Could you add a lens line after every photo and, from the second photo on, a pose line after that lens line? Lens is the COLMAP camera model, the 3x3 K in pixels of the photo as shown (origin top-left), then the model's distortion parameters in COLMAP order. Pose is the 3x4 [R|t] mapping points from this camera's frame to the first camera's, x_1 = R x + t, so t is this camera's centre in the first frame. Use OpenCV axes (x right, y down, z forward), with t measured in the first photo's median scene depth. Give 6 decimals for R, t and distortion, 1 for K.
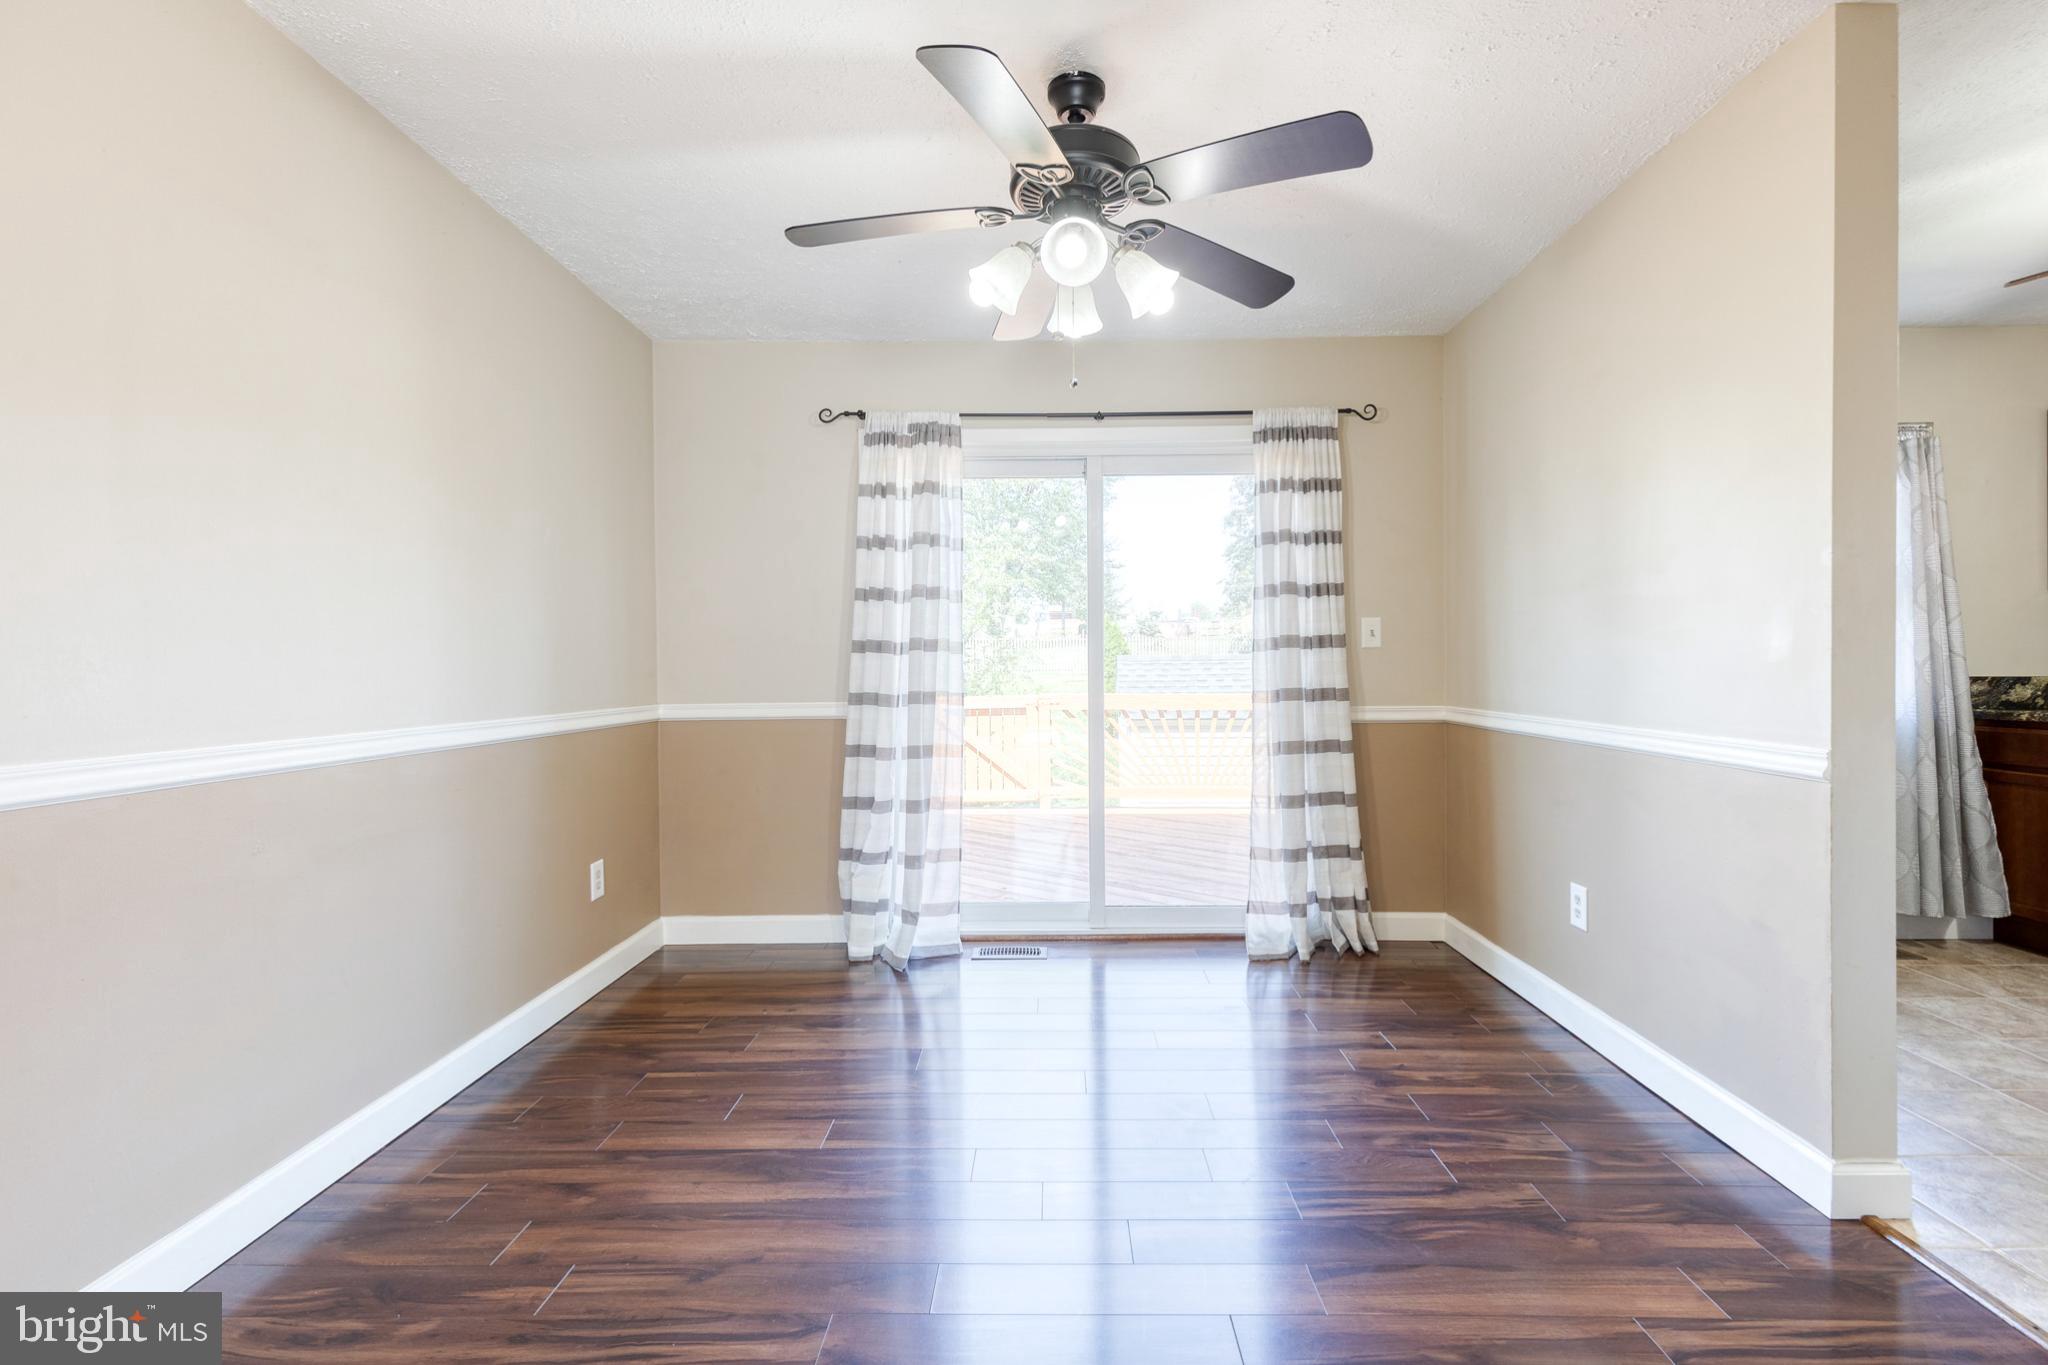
lens RADIAL K [[913.6, 0, 1040.0], [0, 913.6, 669.1], [0, 0, 1]] dist [0.000215, -0.000902]
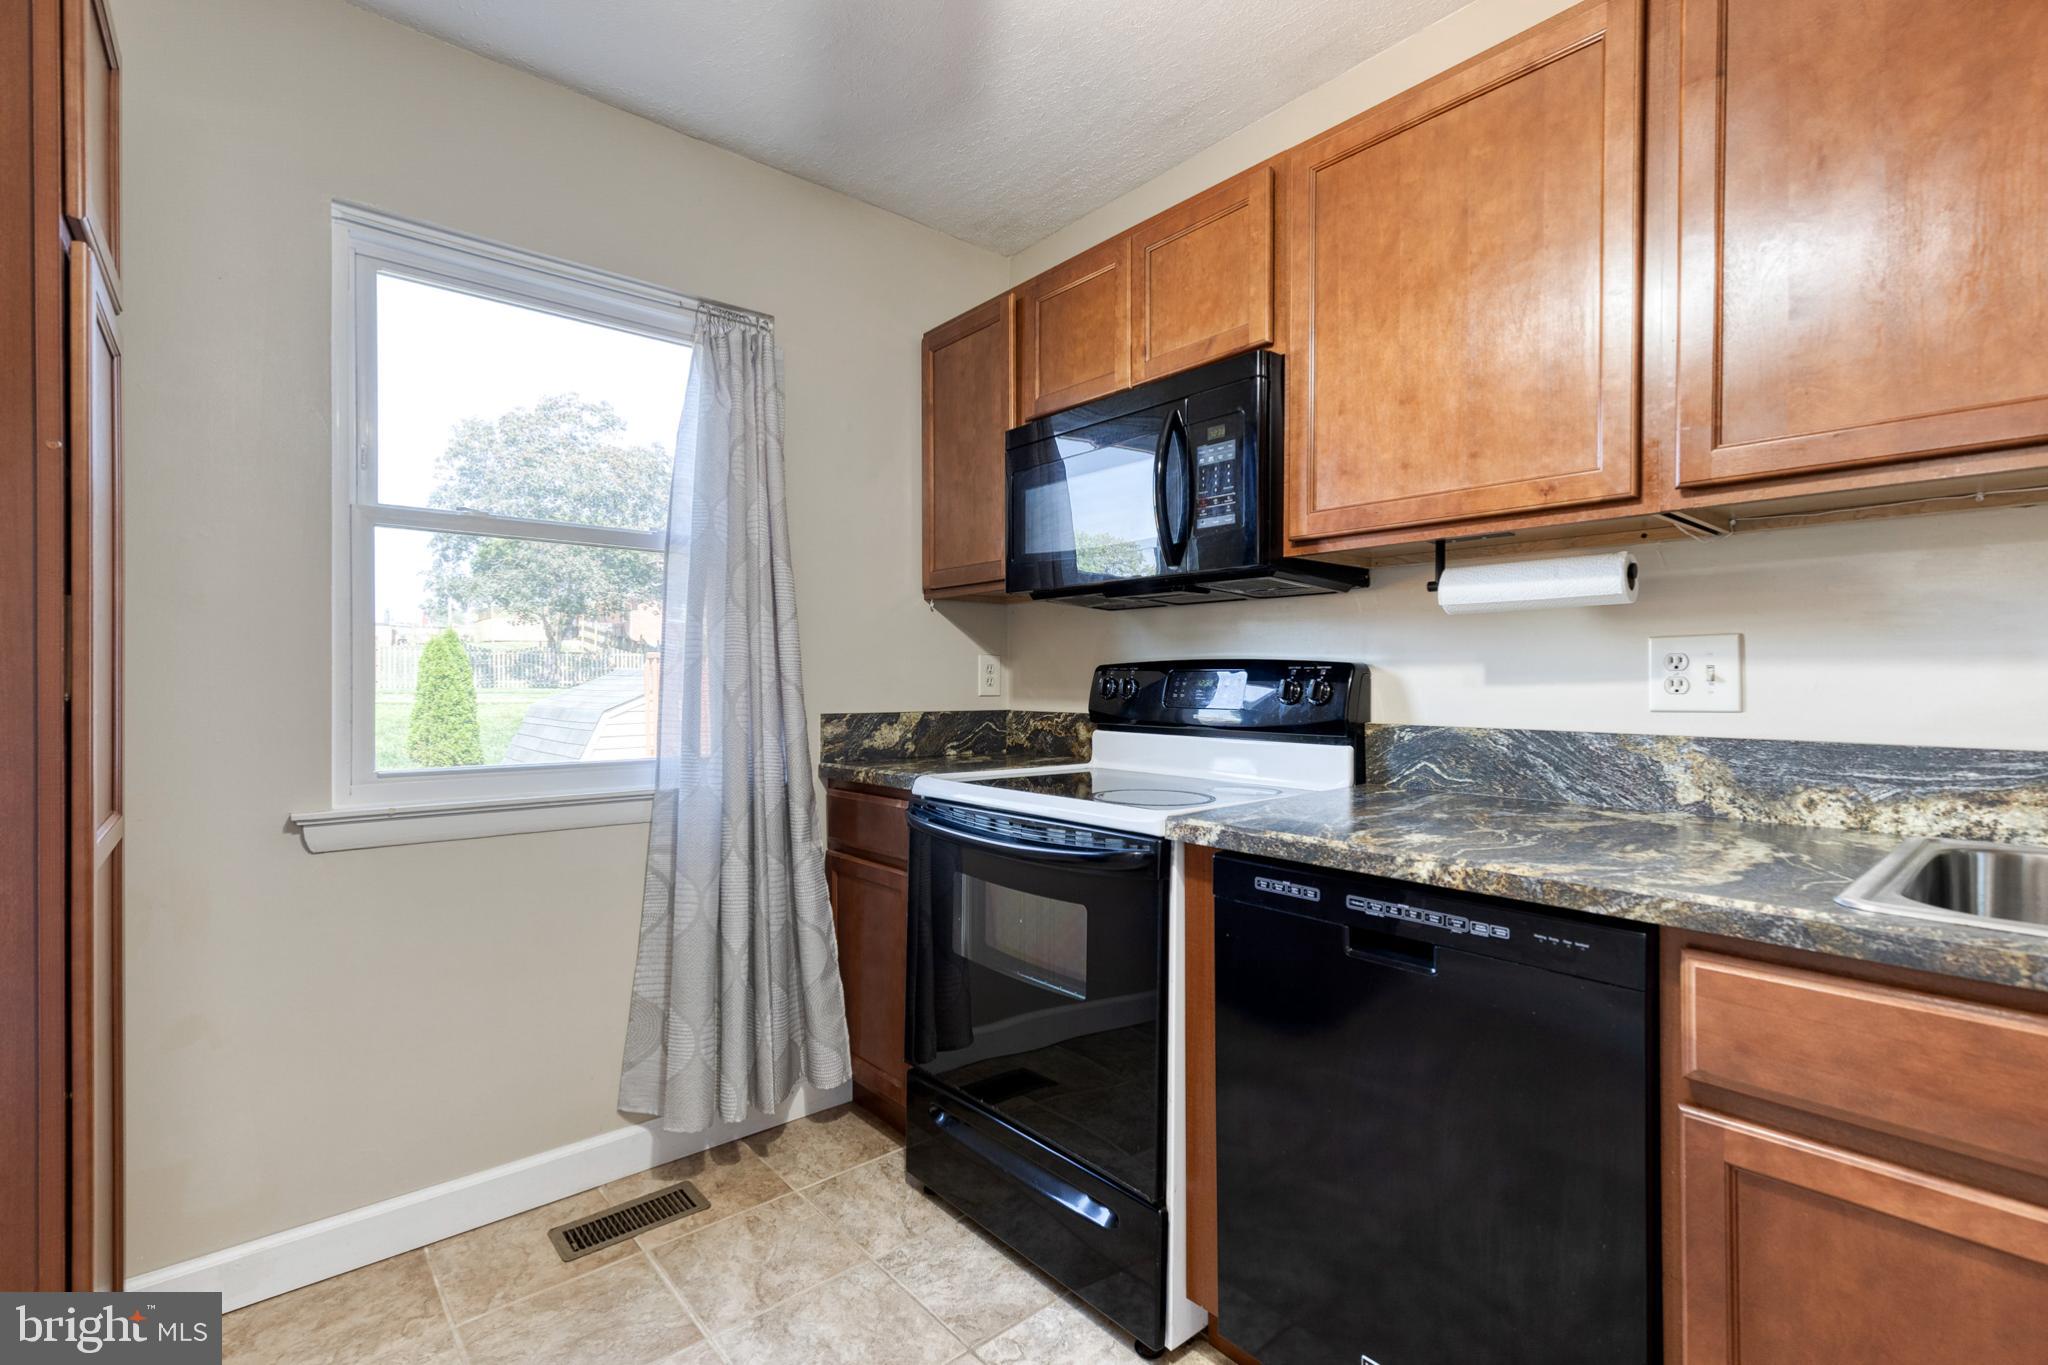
lens RADIAL K [[928.2, 0, 1039.8], [0, 928.2, 679.6], [0, 0, 1]] dist [0.003463, -0.000124]
pose [[0.740056, 0.006634, 0.672513, 0.682902], [-0.004655, 0.999978, -0.004741, -0.014170], [-0.672529, 0.000378, 0.740071, 0.395666]]
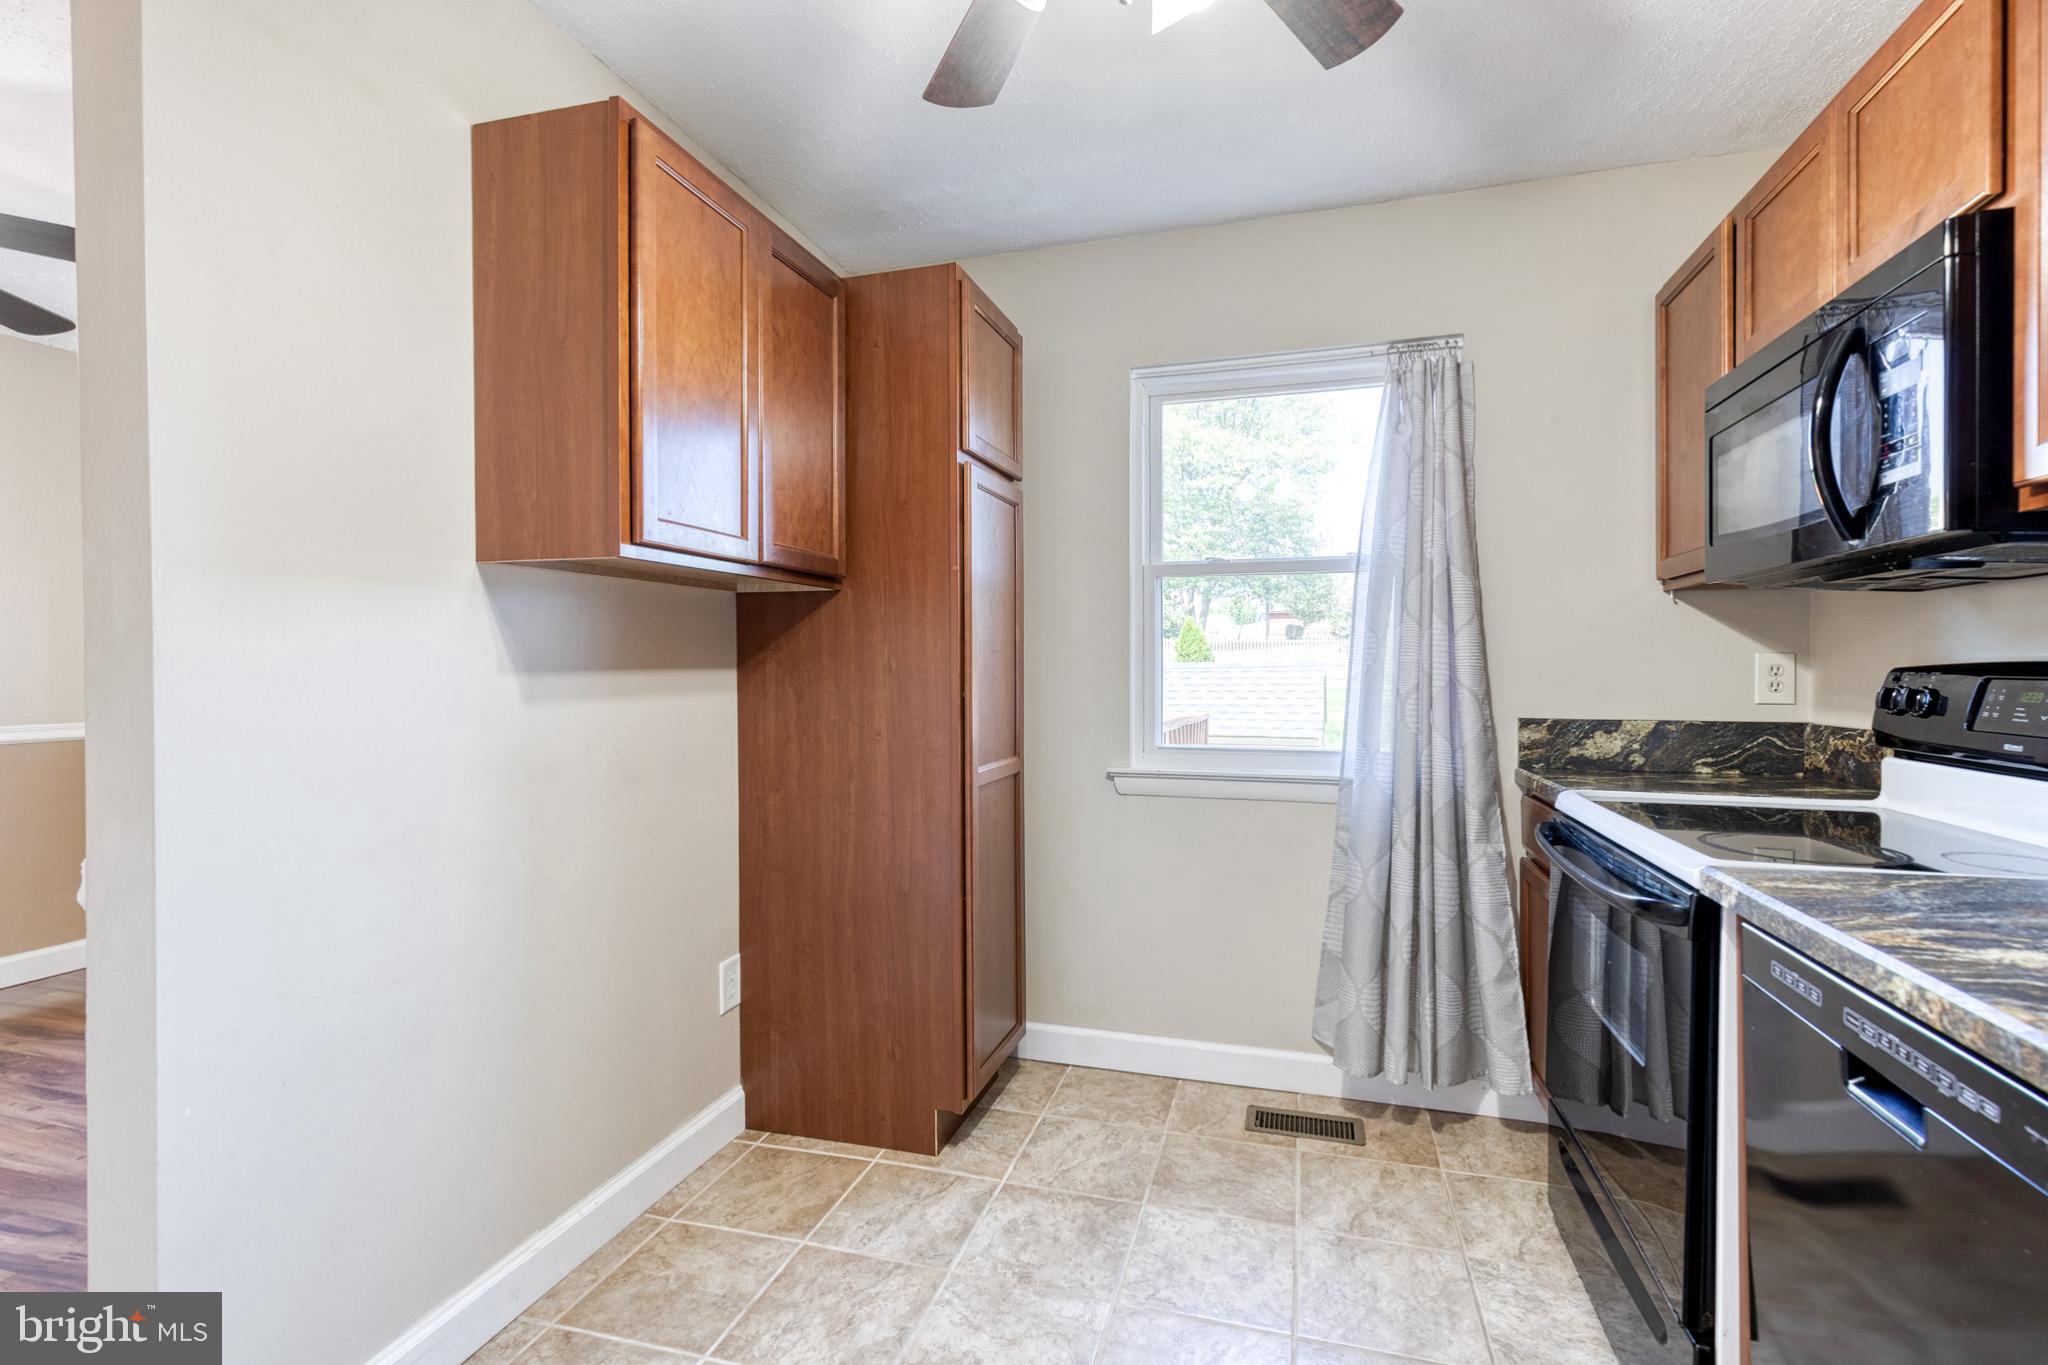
lens RADIAL K [[913.6, 0, 1040.0], [0, 913.6, 669.1], [0, 0, 1]] dist [0.000215, -0.000902]
pose [[0.965145, 0.004741, -0.261673, 0.860954], [-0.004591, 0.999989, 0.001184, -0.026153], [0.261675, 0.000059, 0.965156, 0.278786]]
